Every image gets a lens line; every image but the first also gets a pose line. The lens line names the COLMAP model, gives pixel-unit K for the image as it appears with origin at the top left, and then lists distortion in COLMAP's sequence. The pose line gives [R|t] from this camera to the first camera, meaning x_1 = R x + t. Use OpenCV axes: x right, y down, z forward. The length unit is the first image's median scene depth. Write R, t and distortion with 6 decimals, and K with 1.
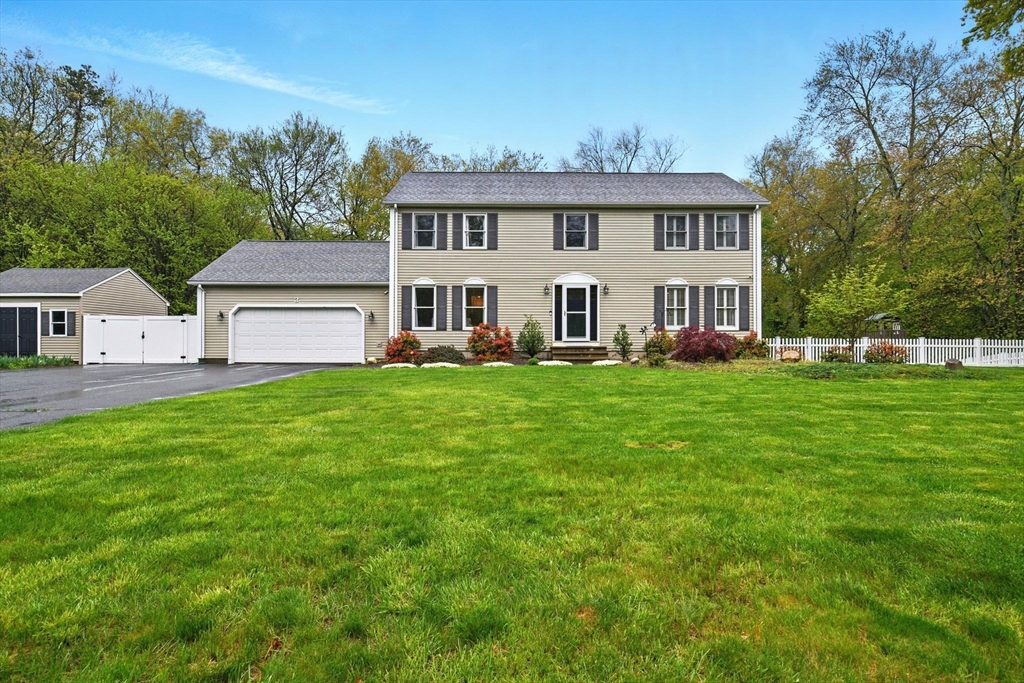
lens RADIAL K [[505.4, 0, 511.9], [0, 505.4, 323.9], [0, 0, 1]] dist [0.000859, 0.000267]
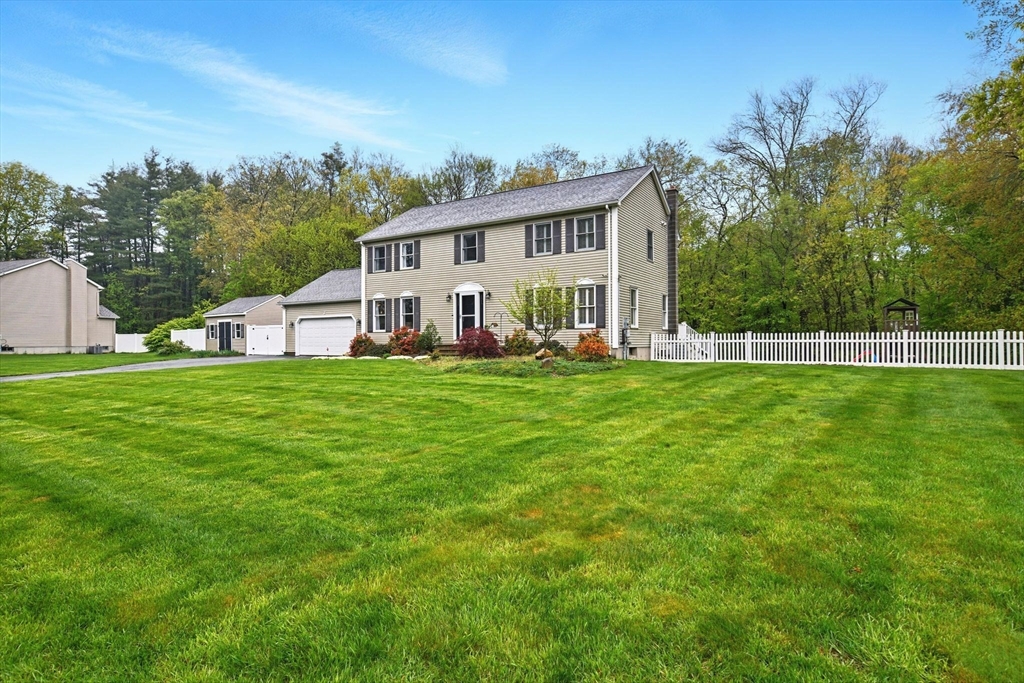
lens RADIAL K [[526.0, 0, 512.8], [0, 526.0, 335.3], [0, 0, 1]] dist [0.003101, 0.000938]
pose [[0.849304, -0.011849, -0.527772, 0.872173], [0.026280, 0.999457, 0.019852, 0.003169], [0.527250, -0.030730, 0.849154, -0.015552]]
